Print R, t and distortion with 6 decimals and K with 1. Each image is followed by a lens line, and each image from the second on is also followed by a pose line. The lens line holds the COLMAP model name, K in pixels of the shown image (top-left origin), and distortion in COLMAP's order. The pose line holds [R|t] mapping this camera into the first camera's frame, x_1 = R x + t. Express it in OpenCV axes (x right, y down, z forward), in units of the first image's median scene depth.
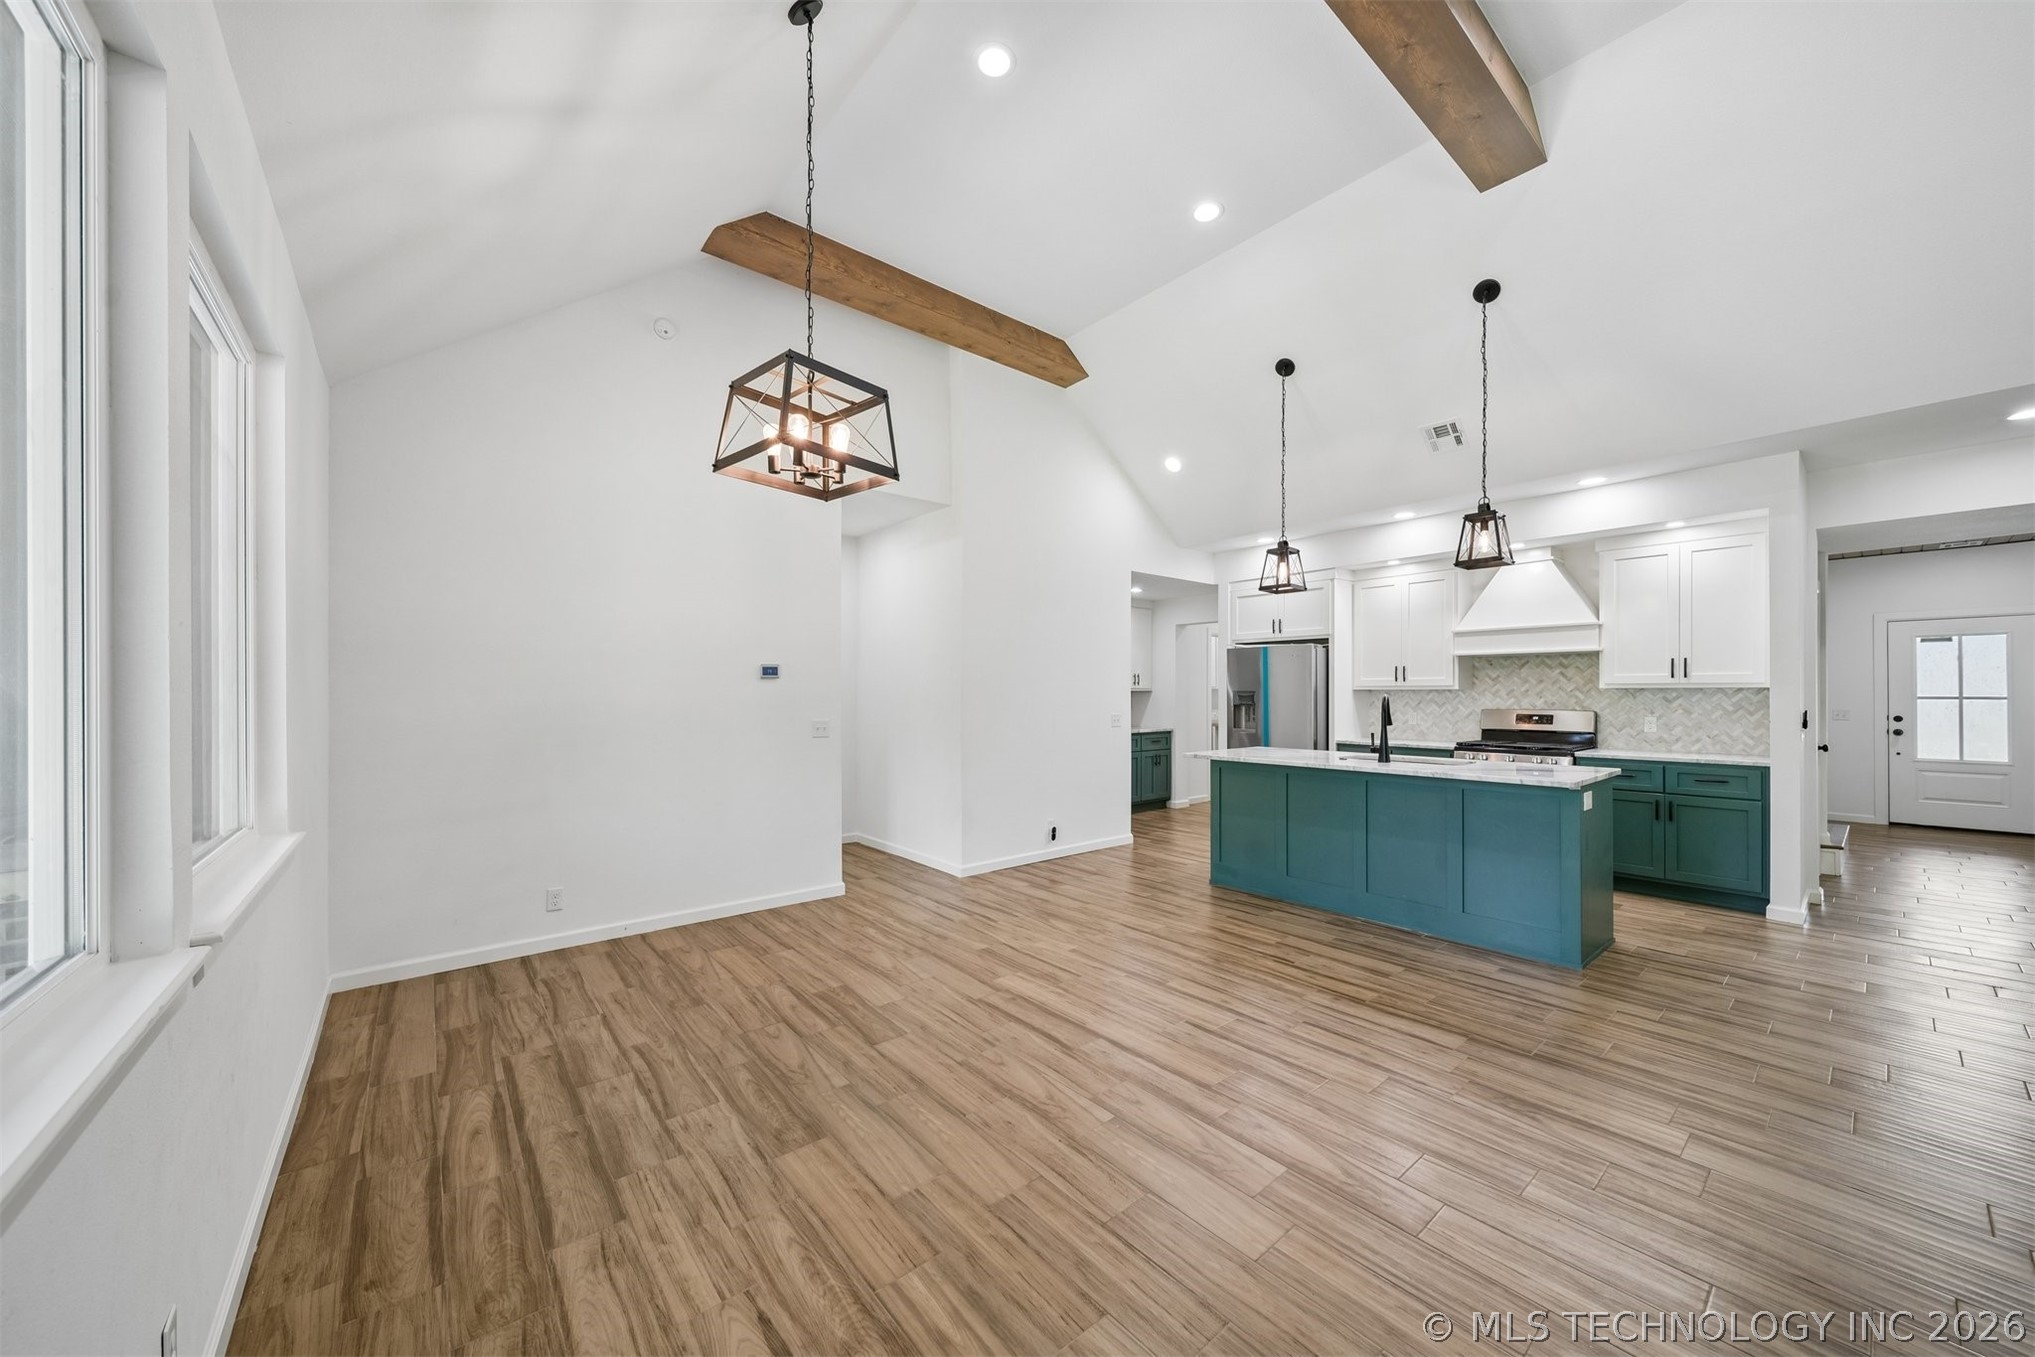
lens RADIAL K [[715.8, 0, 1029.9], [0, 715.8, 693.0], [0, 0, 1]] dist [0.001994, 0.000026]
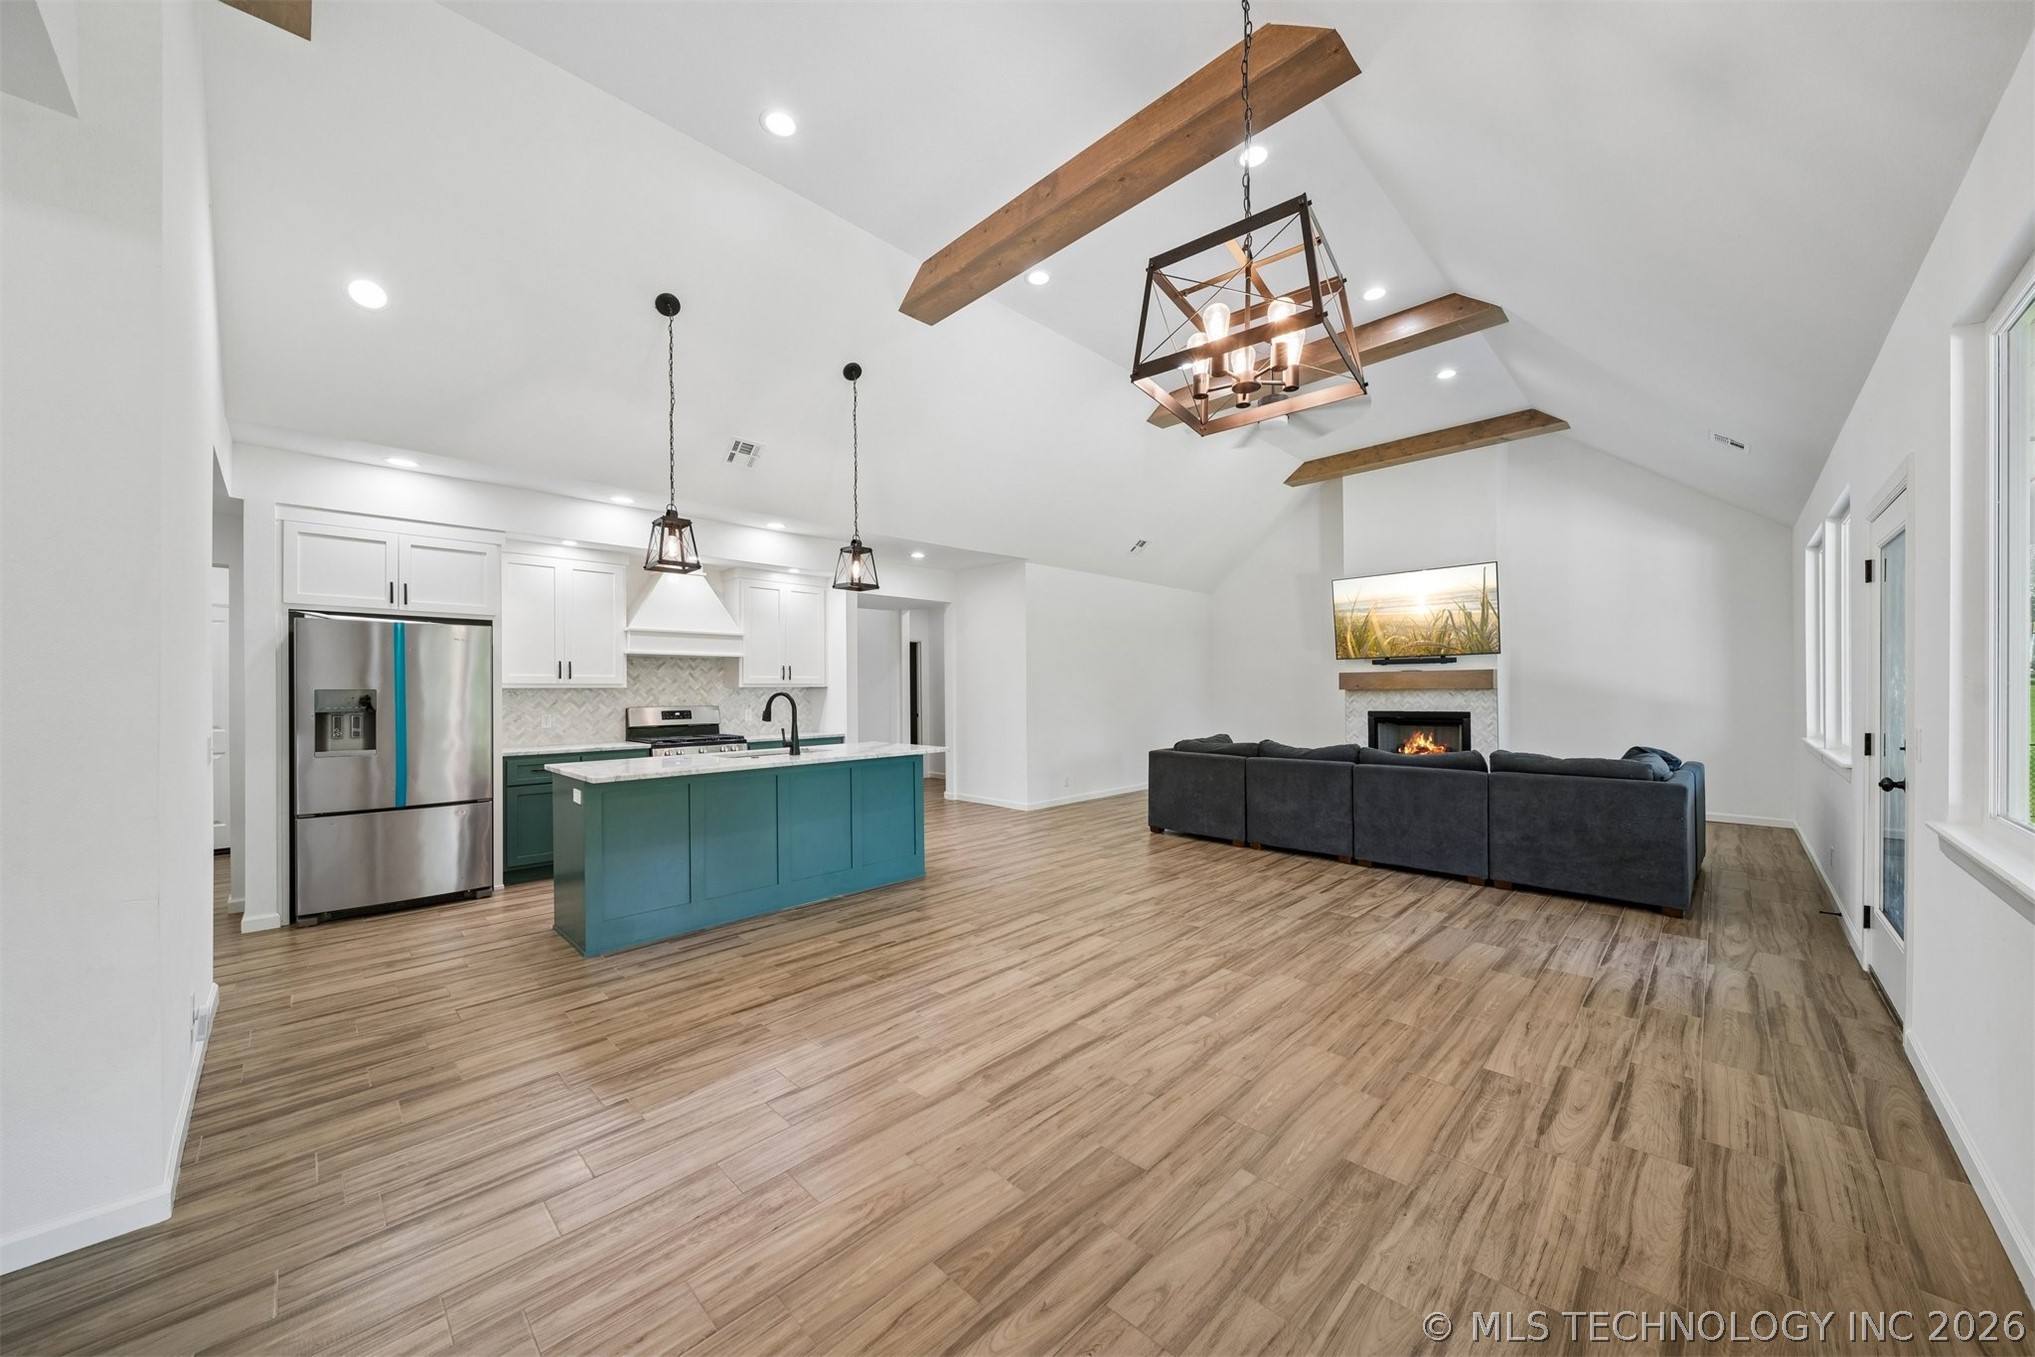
lens RADIAL K [[718.2, 0, 1015.7], [0, 718.2, 692.4], [0, 0, 1]] dist [0.000543, -0.000418]
pose [[-0.089660, -0.002279, 0.995970, -0.764992], [0.007010, 0.999971, 0.002919, 0.003665], [-0.995948, 0.007244, -0.089641, 0.978951]]
